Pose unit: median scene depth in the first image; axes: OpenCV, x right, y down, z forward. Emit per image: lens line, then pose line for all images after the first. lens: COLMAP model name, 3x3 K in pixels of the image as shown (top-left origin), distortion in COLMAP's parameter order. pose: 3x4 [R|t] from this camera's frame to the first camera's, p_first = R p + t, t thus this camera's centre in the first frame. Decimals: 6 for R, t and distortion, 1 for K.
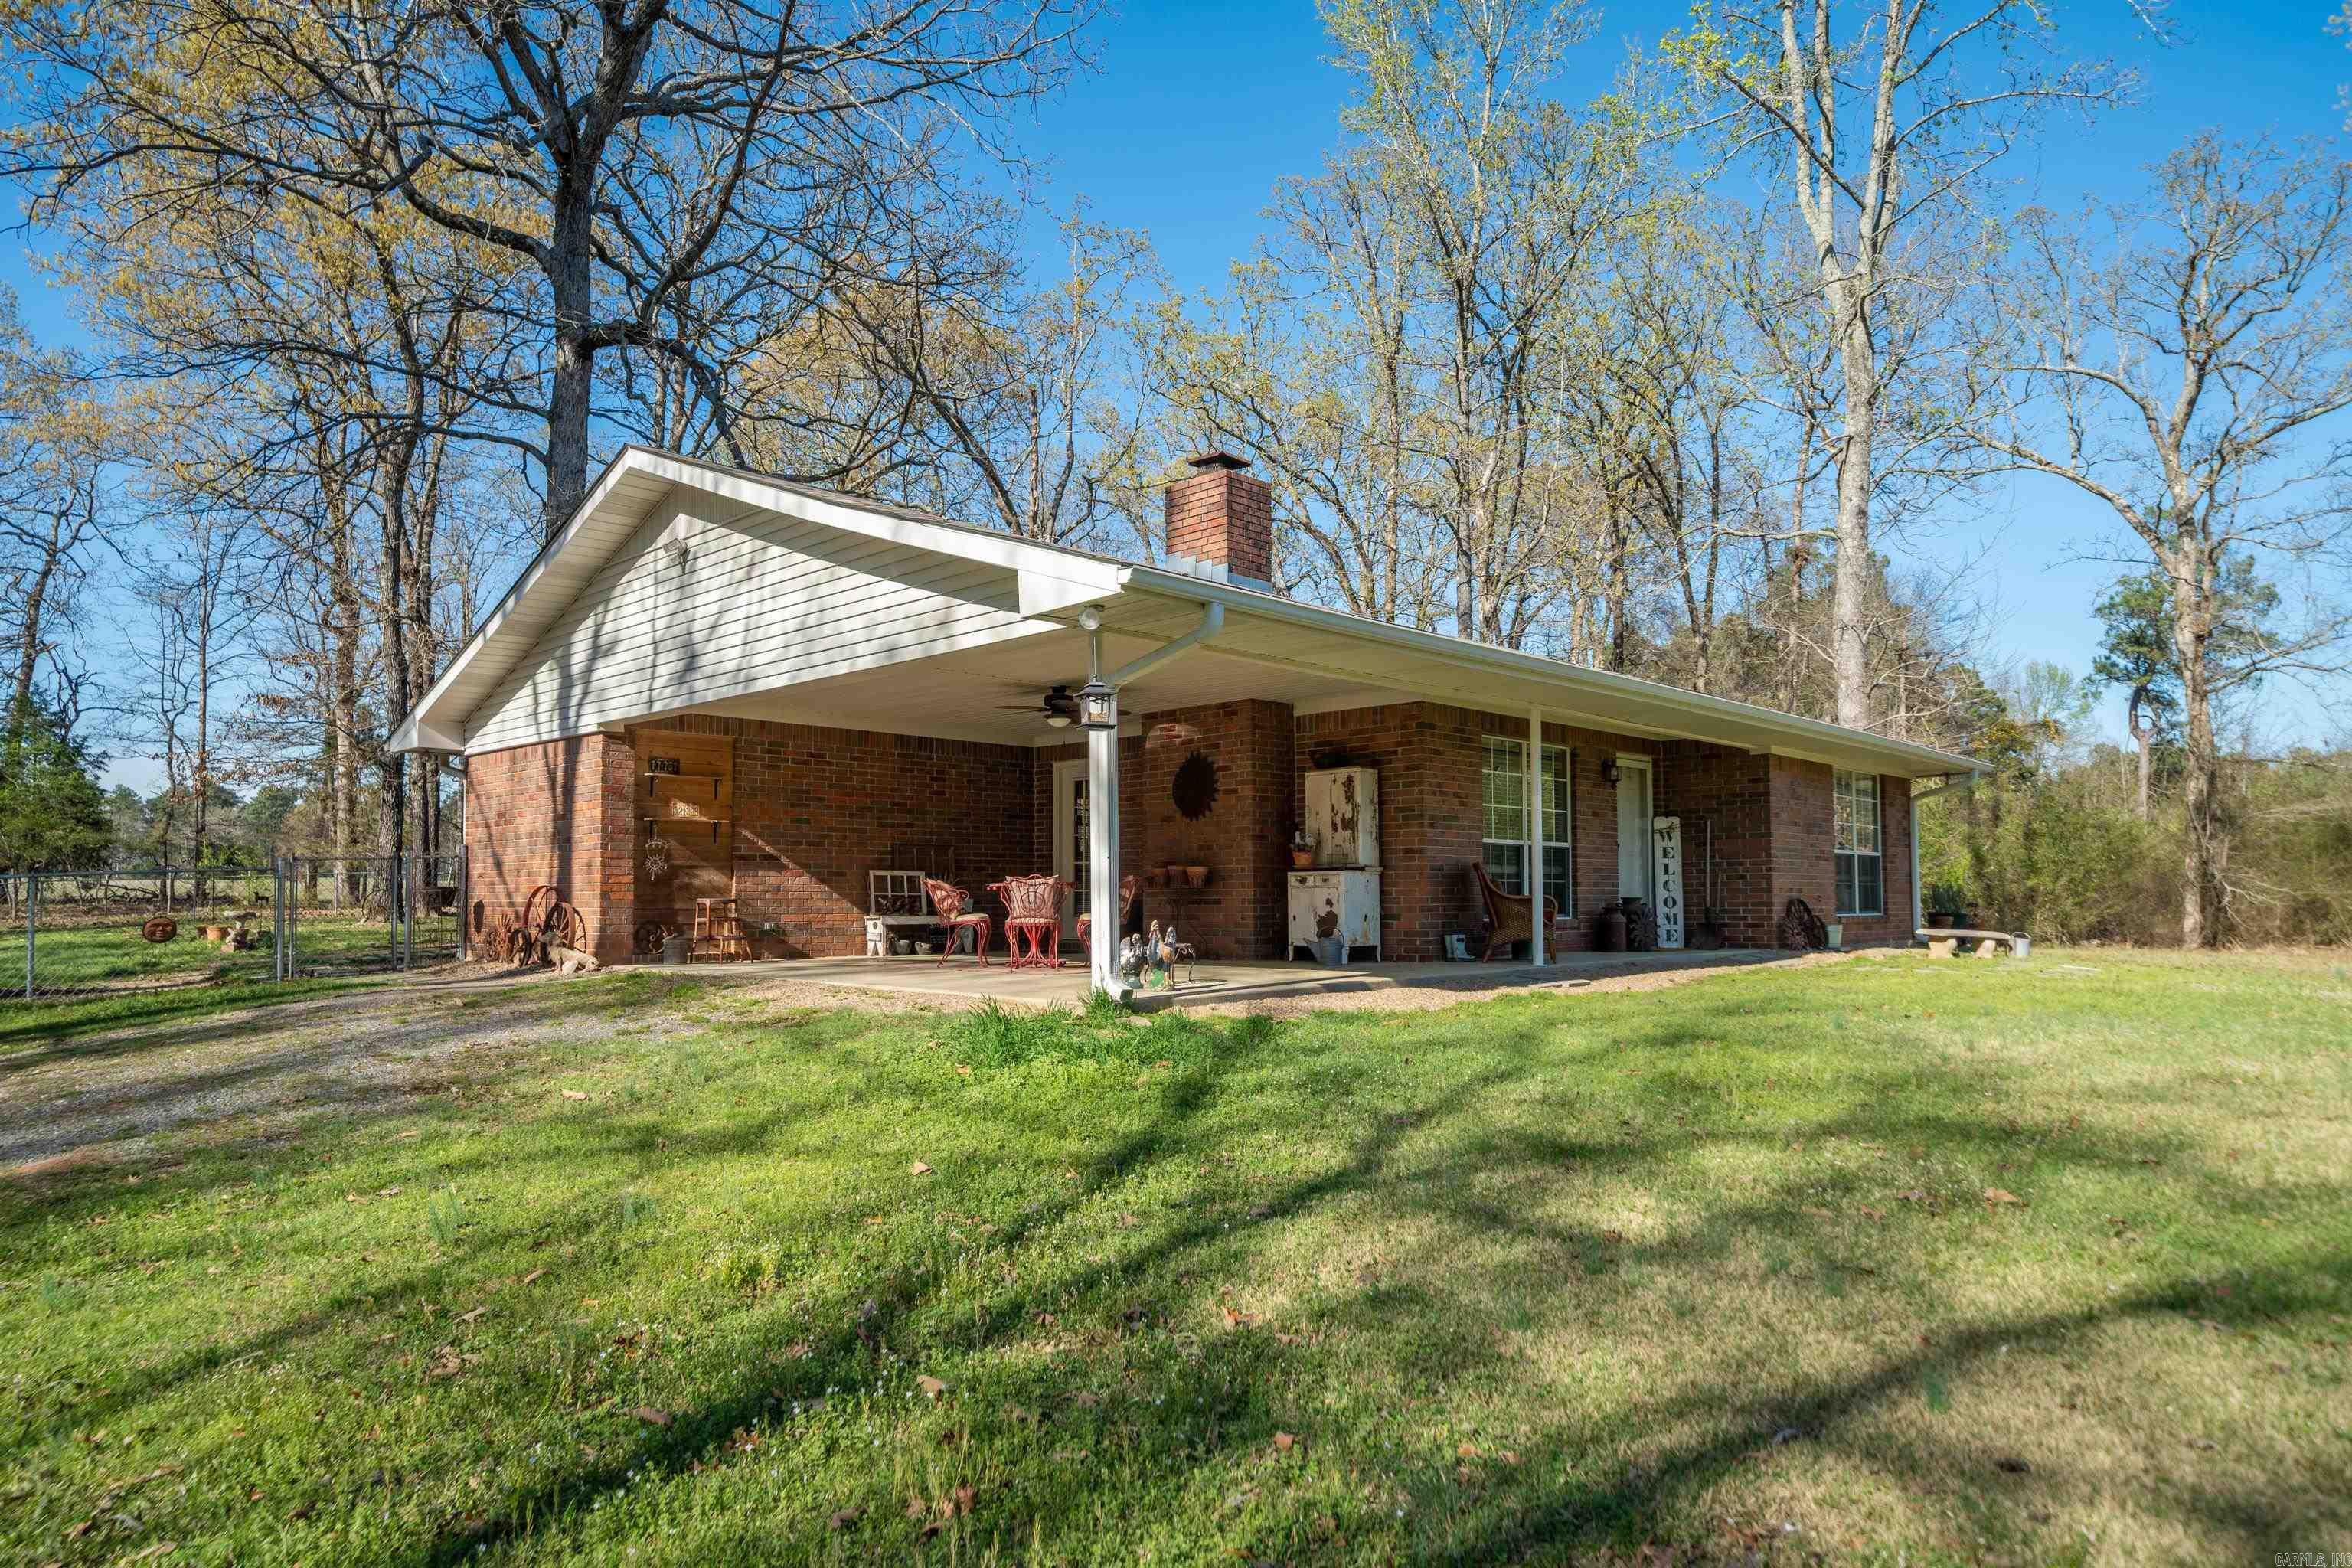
lens RADIAL K [[1371.5, 0, 1158.6], [0, 1371.5, 786.5], [0, 0, 1]] dist [0.004428, 0.000214]
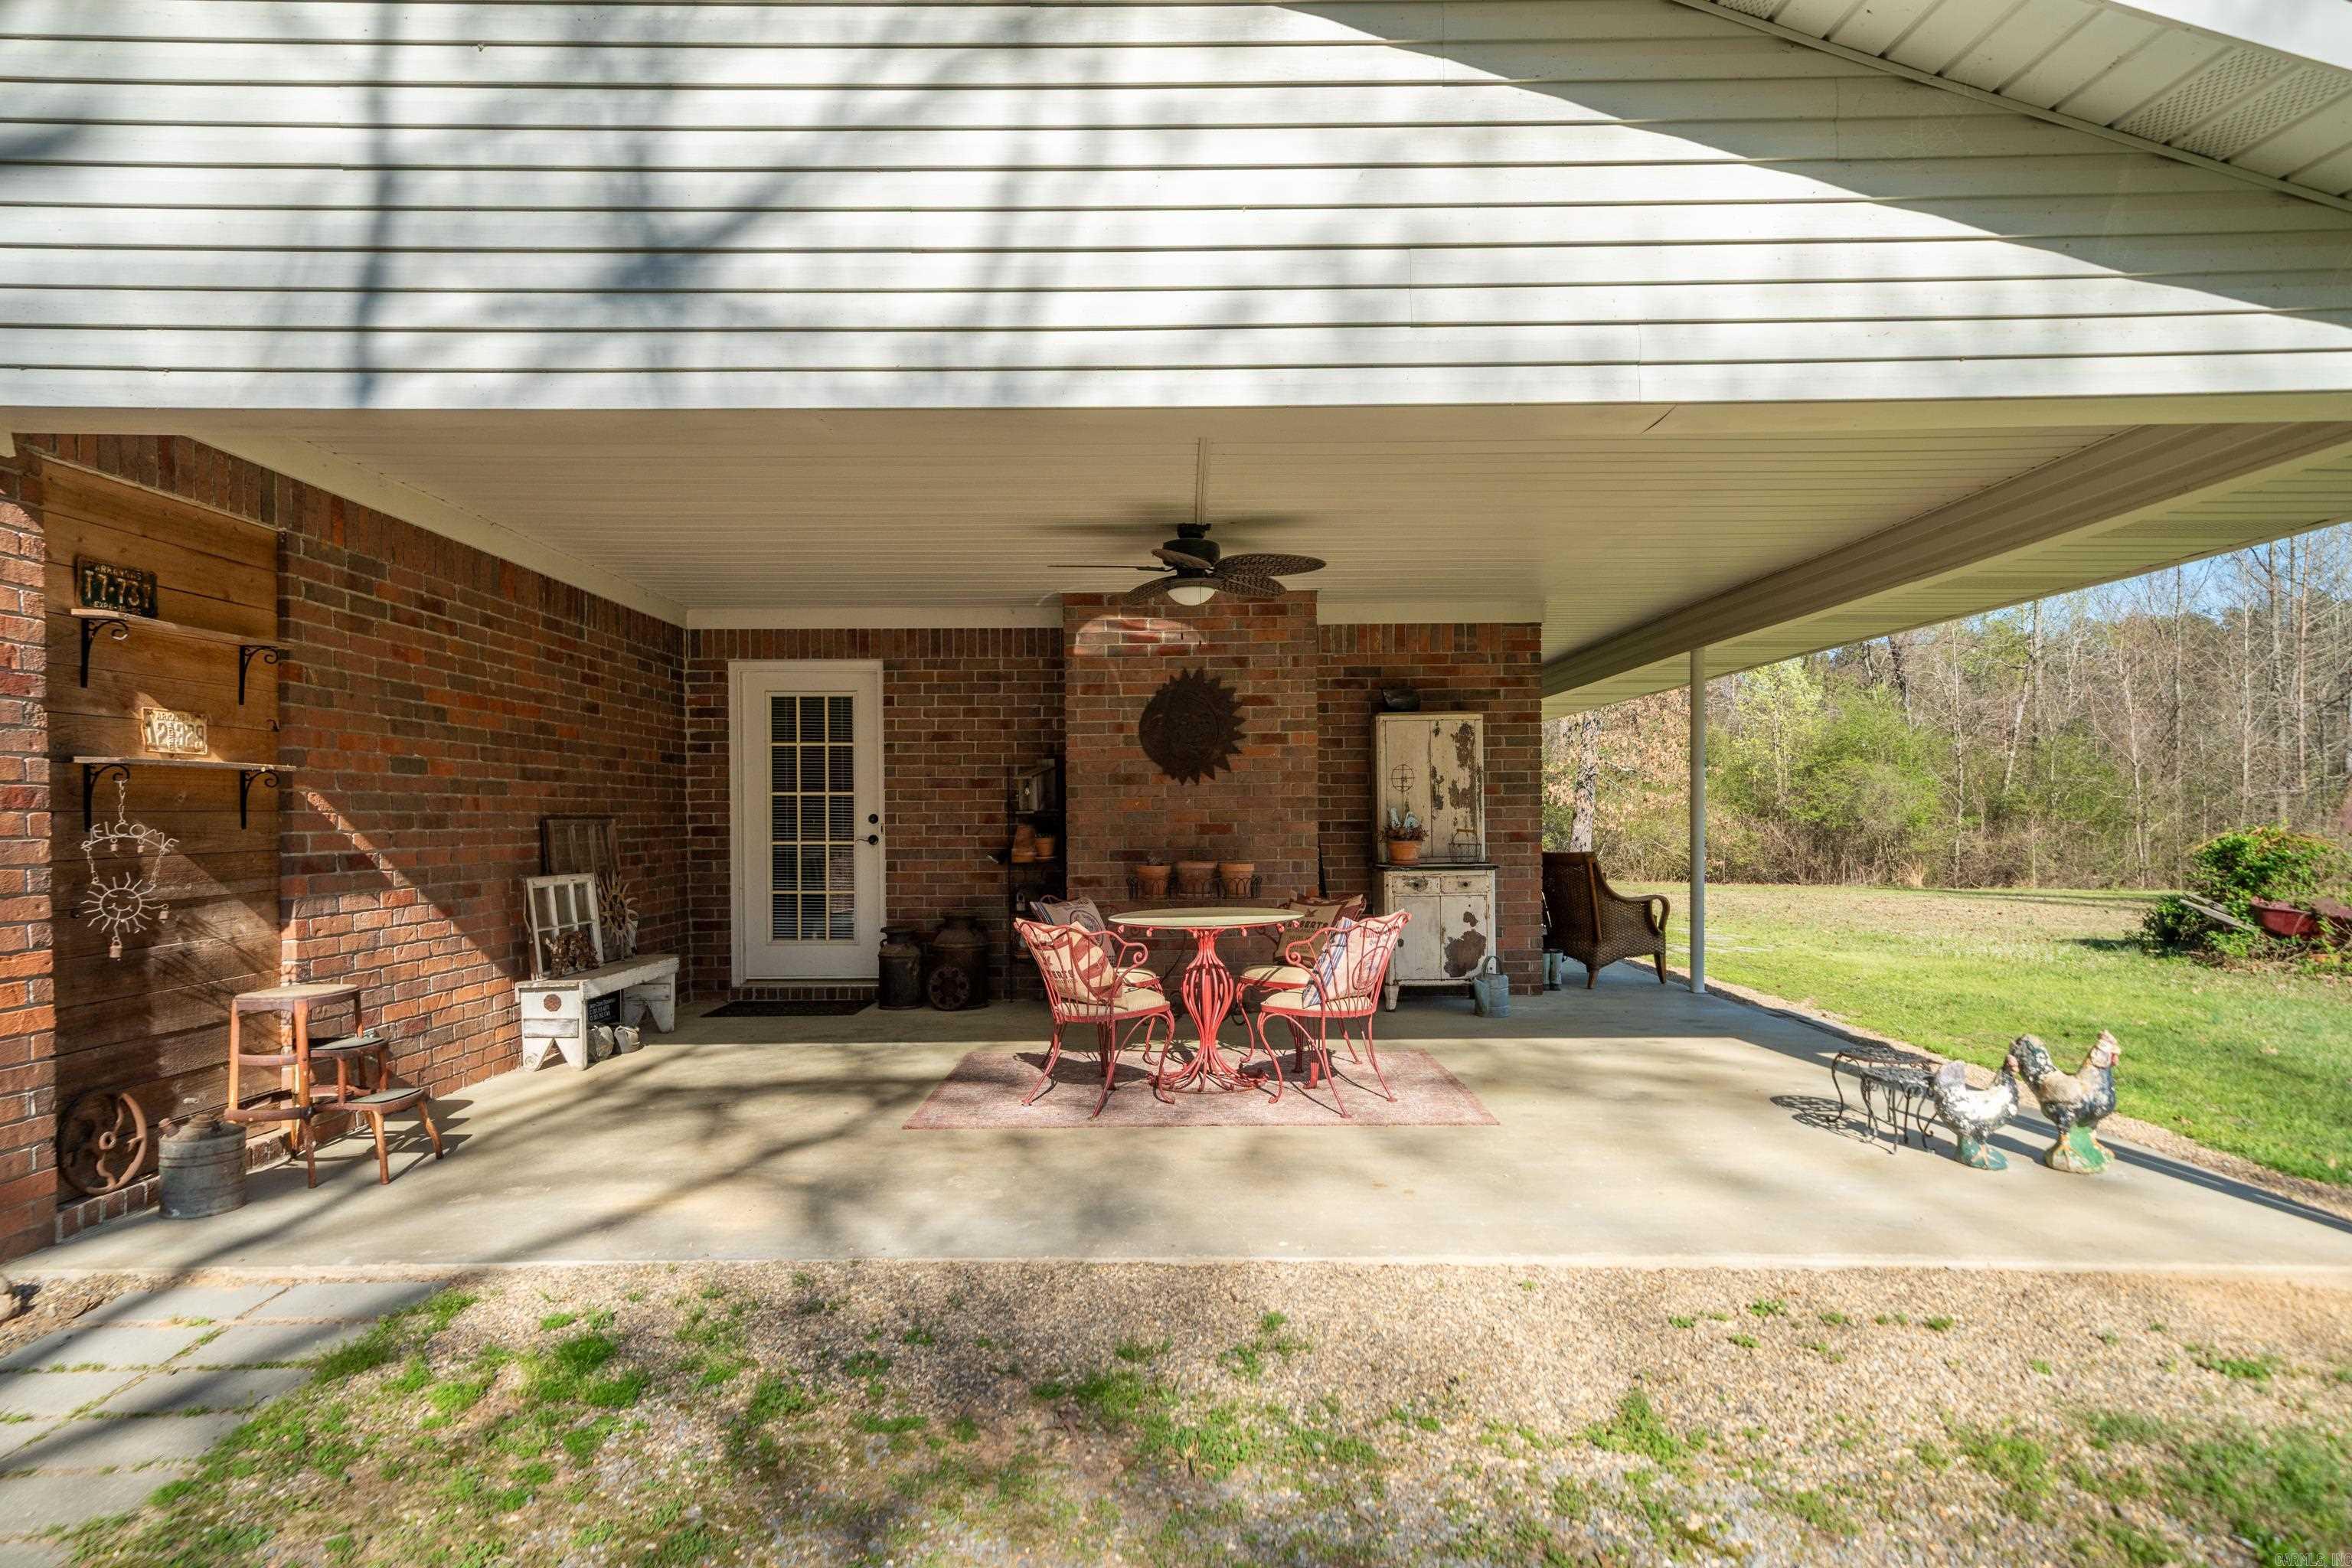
lens RADIAL K [[1348.7, 0, 1183.2], [0, 1348.7, 801.4], [0, 0, 1]] dist [0.003522, 0.000890]
pose [[0.718752, 0.005965, 0.695241, -0.368243], [-0.051555, 0.997668, 0.044739, 0.006139], [-0.693352, -0.067999, 0.717383, 0.555821]]
